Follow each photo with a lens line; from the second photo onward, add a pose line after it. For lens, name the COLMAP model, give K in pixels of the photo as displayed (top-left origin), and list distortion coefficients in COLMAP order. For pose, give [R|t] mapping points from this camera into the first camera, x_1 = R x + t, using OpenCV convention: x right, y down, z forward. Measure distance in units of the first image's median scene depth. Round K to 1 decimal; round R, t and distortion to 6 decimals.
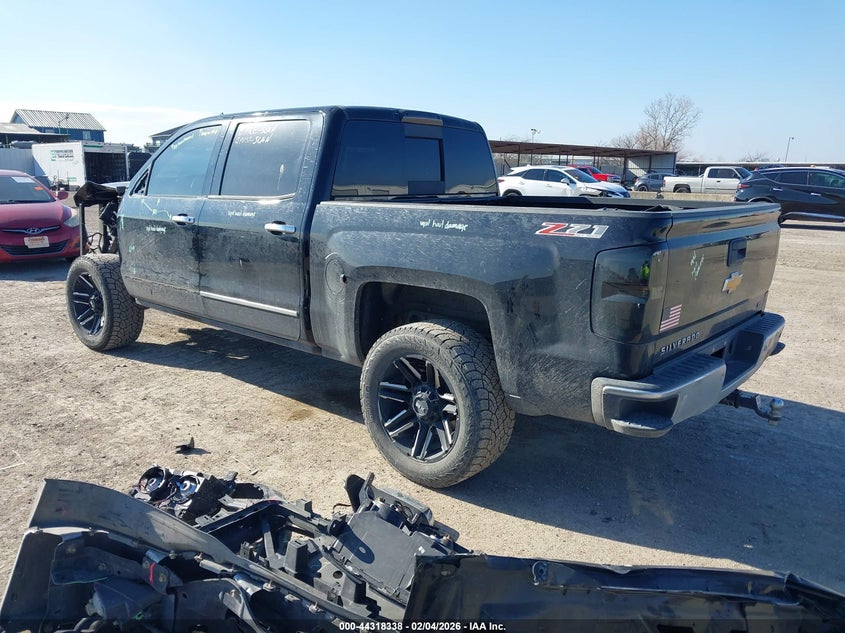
lens RADIAL K [[672.0, 0, 417.4], [0, 672.0, 316.3], [0, 0, 1]] dist [-0.002777, -0.005003]
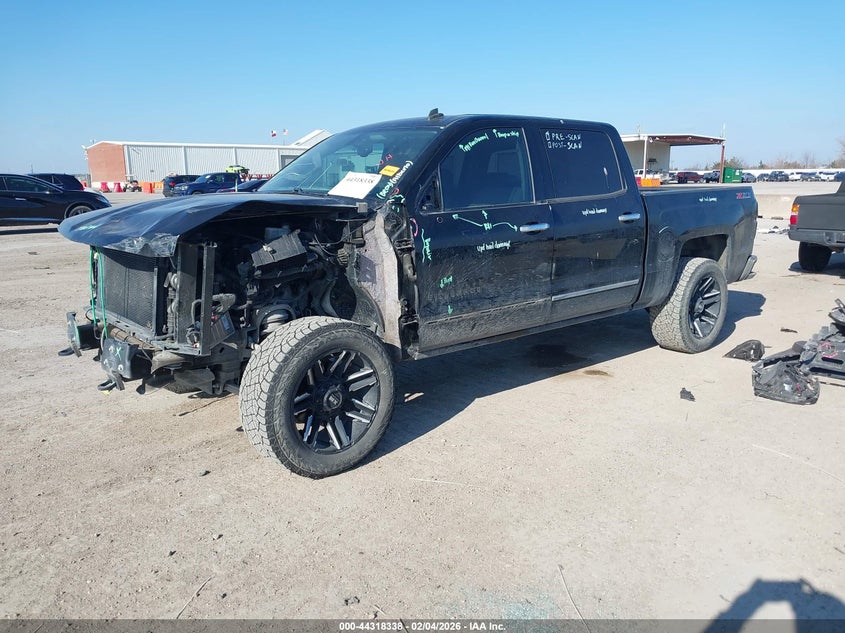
lens RADIAL K [[672.0, 0, 417.4], [0, 672.0, 316.3], [0, 0, 1]] dist [-0.002777, -0.005003]
pose [[0.171149, -0.219582, 0.960464, -1.269109], [0.227100, 0.957390, 0.178411, -0.223816], [-0.958715, 0.187586, 0.213723, 0.948304]]
